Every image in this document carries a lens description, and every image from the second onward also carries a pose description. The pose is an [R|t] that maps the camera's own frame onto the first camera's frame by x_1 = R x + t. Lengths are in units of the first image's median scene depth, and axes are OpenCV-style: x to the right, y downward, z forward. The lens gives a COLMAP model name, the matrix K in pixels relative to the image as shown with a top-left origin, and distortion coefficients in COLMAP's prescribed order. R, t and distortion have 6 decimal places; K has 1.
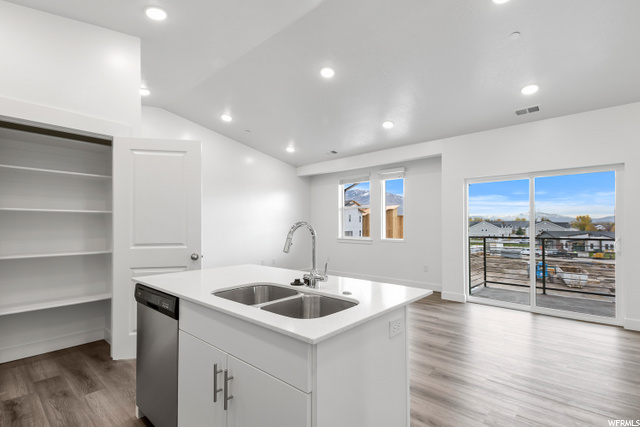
lens RADIAL K [[301.1, 0, 317.8], [0, 301.1, 225.4], [0, 0, 1]] dist [0.004765, 0.000139]
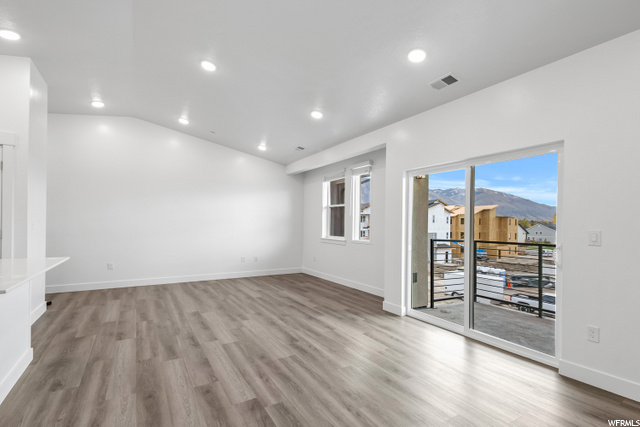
lens RADIAL K [[301.1, 0, 317.8], [0, 301.1, 225.4], [0, 0, 1]] dist [0.004765, 0.000139]
pose [[0.960448, 0.018020, -0.277876, 0.378951], [-0.018035, 0.999834, 0.002500, 0.001234], [0.277875, 0.002611, 0.960614, 0.088934]]
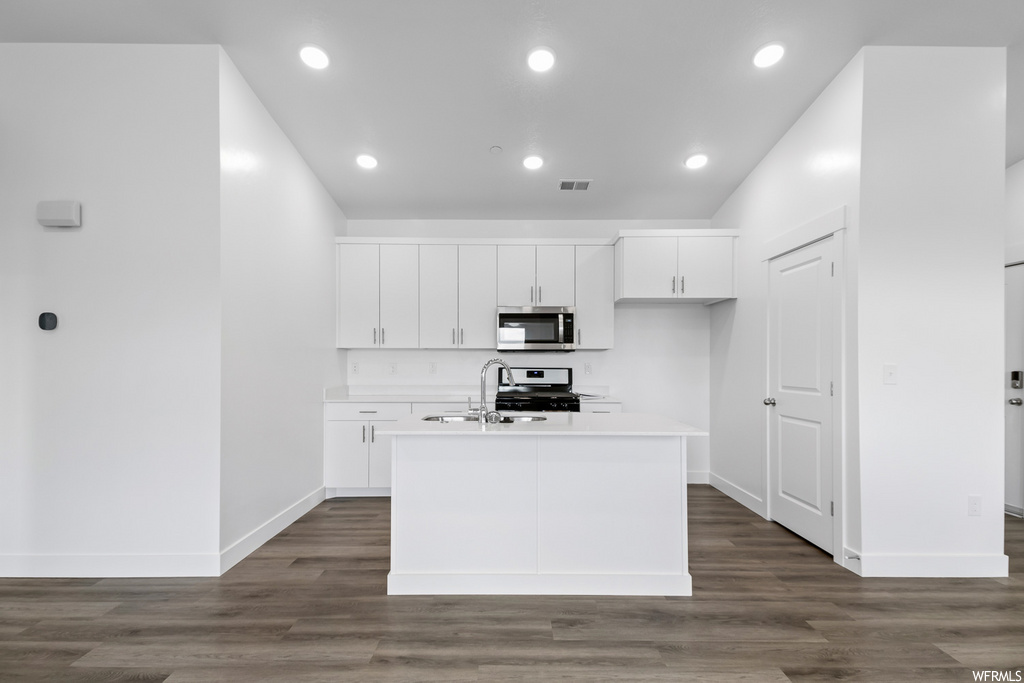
lens RADIAL K [[481.8, 0, 508.5], [0, 481.8, 360.5], [0, 0, 1]] dist [0.004765, 0.000139]
pose [[-0.739943, -0.006029, -0.672642, 0.262375], [-0.000567, 0.999965, -0.008339, 0.005698], [0.672669, -0.005789, -0.739921, 0.581451]]
